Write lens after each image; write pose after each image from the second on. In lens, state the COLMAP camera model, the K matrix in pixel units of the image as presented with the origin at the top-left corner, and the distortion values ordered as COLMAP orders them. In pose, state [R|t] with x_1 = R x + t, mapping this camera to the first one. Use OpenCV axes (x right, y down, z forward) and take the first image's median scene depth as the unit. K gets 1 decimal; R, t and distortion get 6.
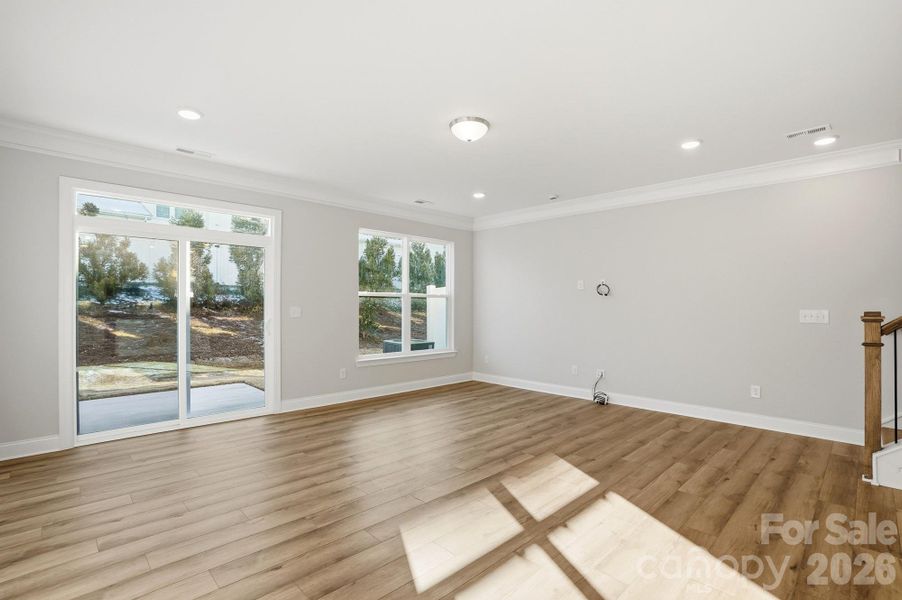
lens RADIAL K [[420.1, 0, 453.4], [0, 420.1, 311.4], [0, 0, 1]] dist [-0.054147, 0.015725]
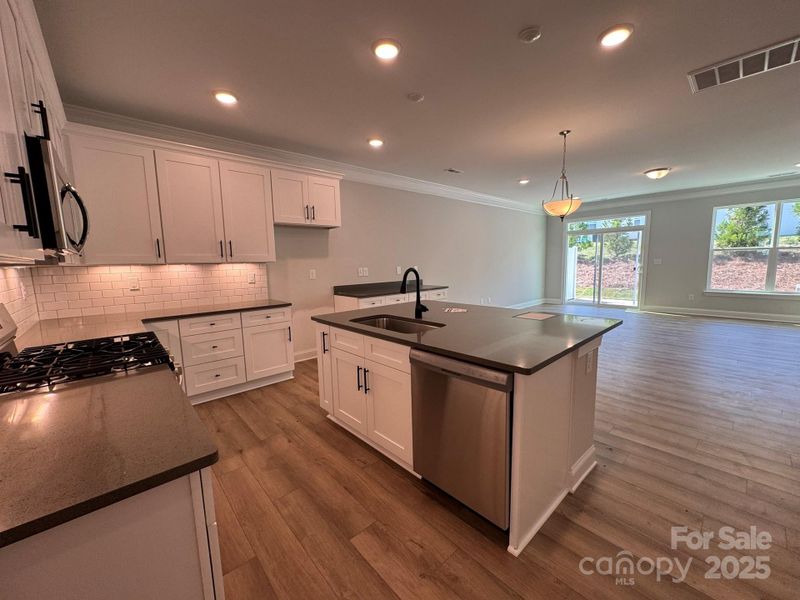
lens RADIAL K [[322.4, 0, 397.3], [0, 322.4, 298.8], [0, 0, 1]] dist [-0.003555, 0.000030]
pose [[-0.045279, 0.115278, -0.992301, 1.357066], [0.009948, 0.993322, 0.114943, -0.014634], [0.998925, -0.004667, -0.046124, -0.174970]]
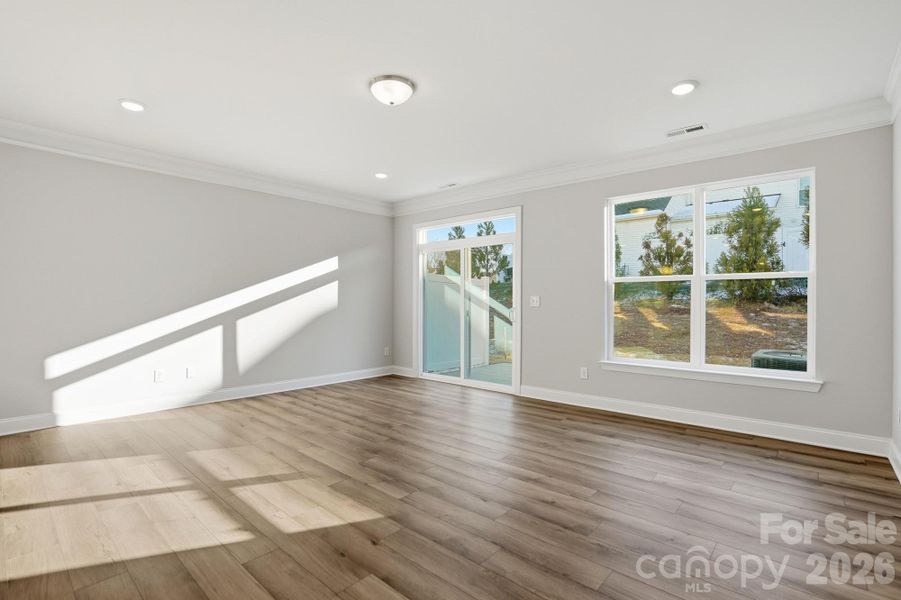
lens RADIAL K [[427.2, 0, 452.3], [0, 427.2, 300.5], [0, 0, 1]] dist [-0.041317, 0.009932]
pose [[0.064626, -0.007241, -0.997883, 0.731248], [-0.015525, 0.999845, -0.008261, 0.013407], [0.997789, 0.016026, 0.064503, 0.827147]]
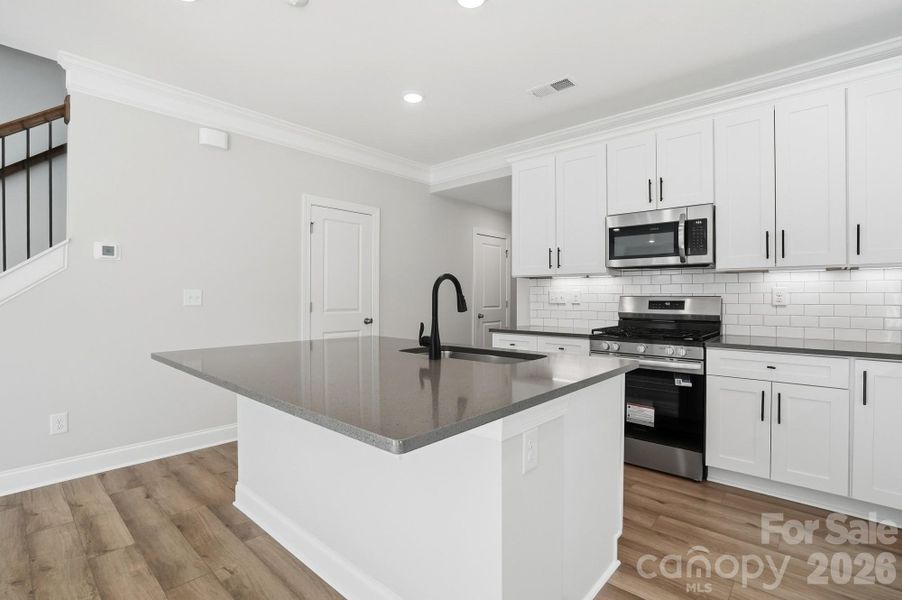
lens RADIAL K [[427.7, 0, 452.5], [0, 427.7, 297.3], [0, 0, 1]] dist [-0.041317, 0.009932]
pose [[-0.064480, -0.005786, 0.997902, 0.329760], [0.011511, 0.999912, 0.006541, 0.019667], [-0.997853, 0.011909, -0.064408, -0.151666]]
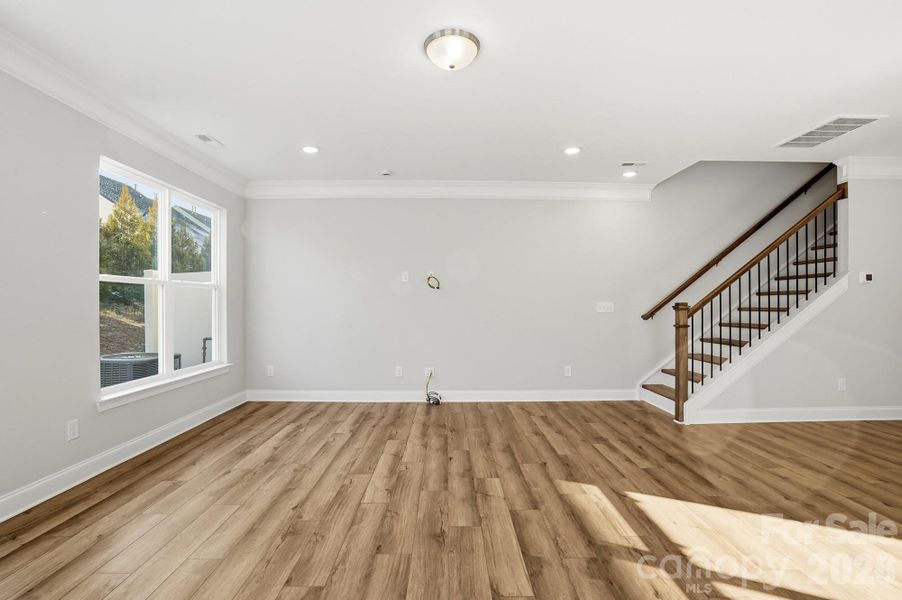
lens RADIAL K [[420.1, 0, 454.2], [0, 420.1, 306.5], [0, 0, 1]] dist [-0.054147, 0.015725]
pose [[0.689119, -0.006906, 0.724615, -0.368755], [0.011804, 0.999929, -0.001696, 0.005197], [-0.724552, 0.009723, 0.689152, 0.389807]]
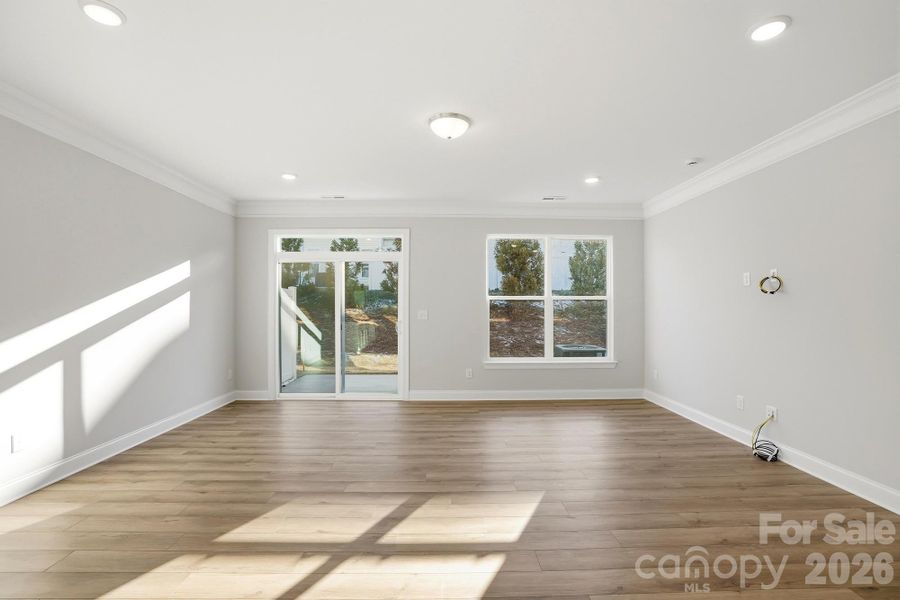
lens RADIAL K [[419.1, 0, 452.5], [0, 419.1, 302.4], [0, 0, 1]] dist [-0.054147, 0.015725]
pose [[0.727747, -0.011381, -0.685751, 0.538652], [-0.005868, 0.999722, -0.022819, -0.008561], [0.685820, 0.020630, 0.727478, 0.238891]]
